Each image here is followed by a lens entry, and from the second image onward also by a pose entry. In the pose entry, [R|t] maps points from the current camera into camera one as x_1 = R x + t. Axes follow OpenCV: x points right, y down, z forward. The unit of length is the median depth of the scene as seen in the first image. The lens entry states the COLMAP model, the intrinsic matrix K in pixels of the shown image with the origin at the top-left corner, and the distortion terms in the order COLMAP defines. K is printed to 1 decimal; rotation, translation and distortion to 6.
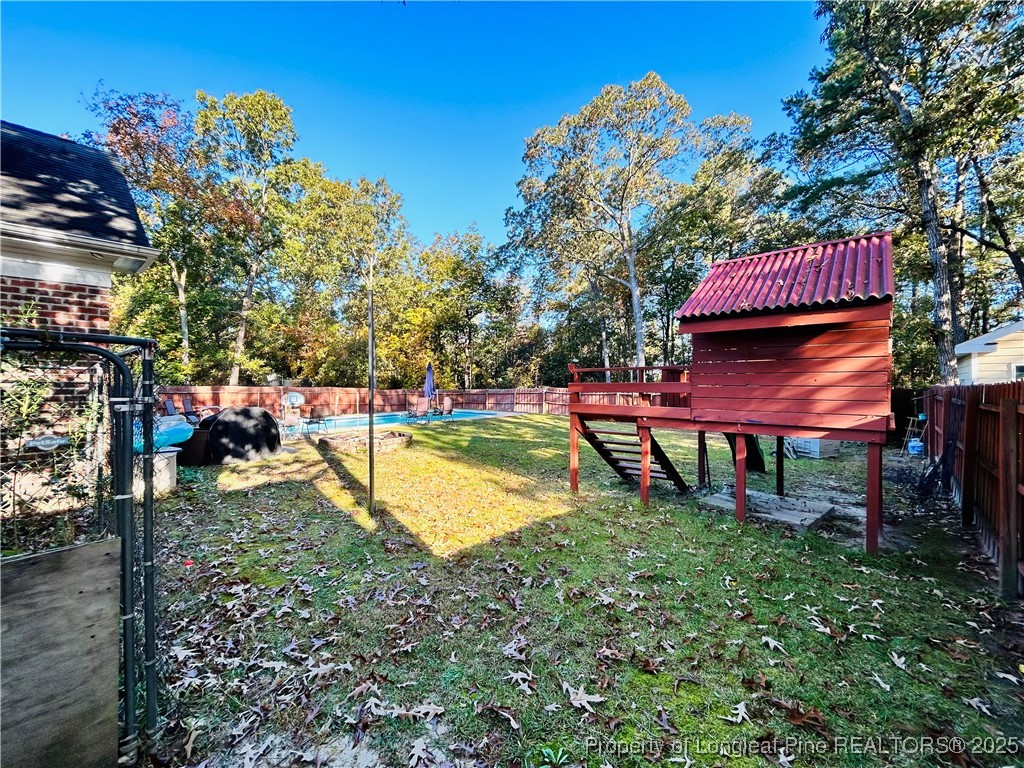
lens RADIAL K [[415.9, 0, 508.2], [0, 415.9, 382.5], [0, 0, 1]] dist [-0.001113, 0.001015]
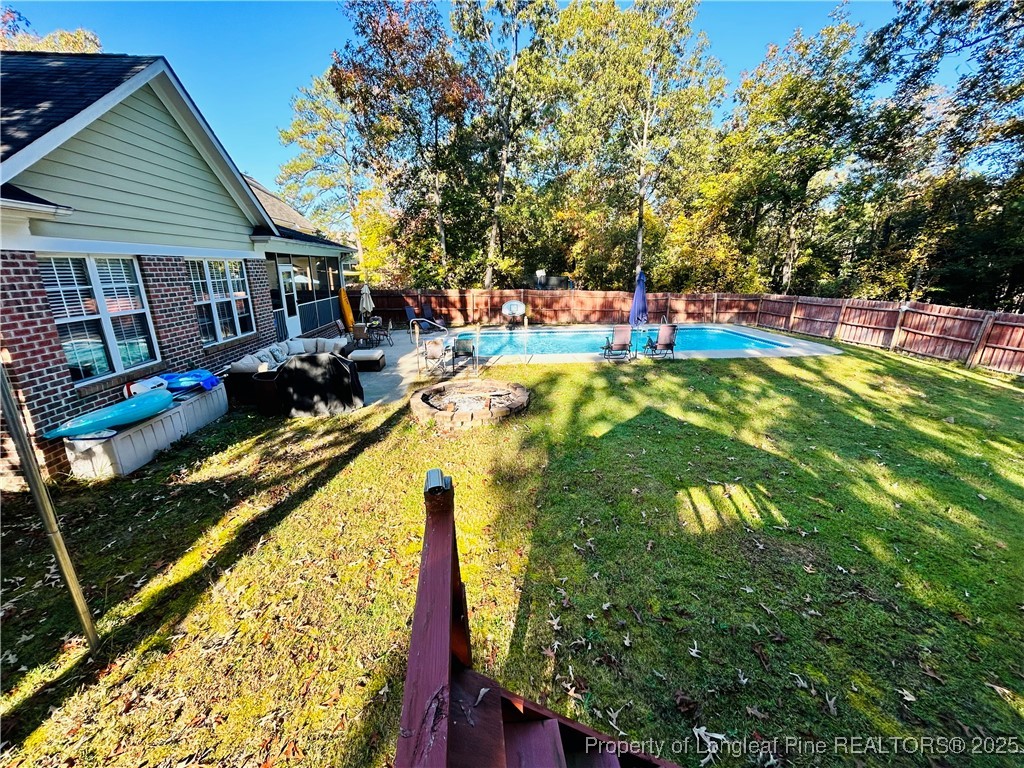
lens RADIAL K [[415.9, 0, 508.2], [0, 415.9, 382.5], [0, 0, 1]] dist [-0.001113, 0.001015]
pose [[0.736834, 0.183875, -0.650589, 0.058057], [0.002277, 0.961624, 0.274362, -0.028871], [0.676070, -0.203640, 0.708139, 0.165263]]
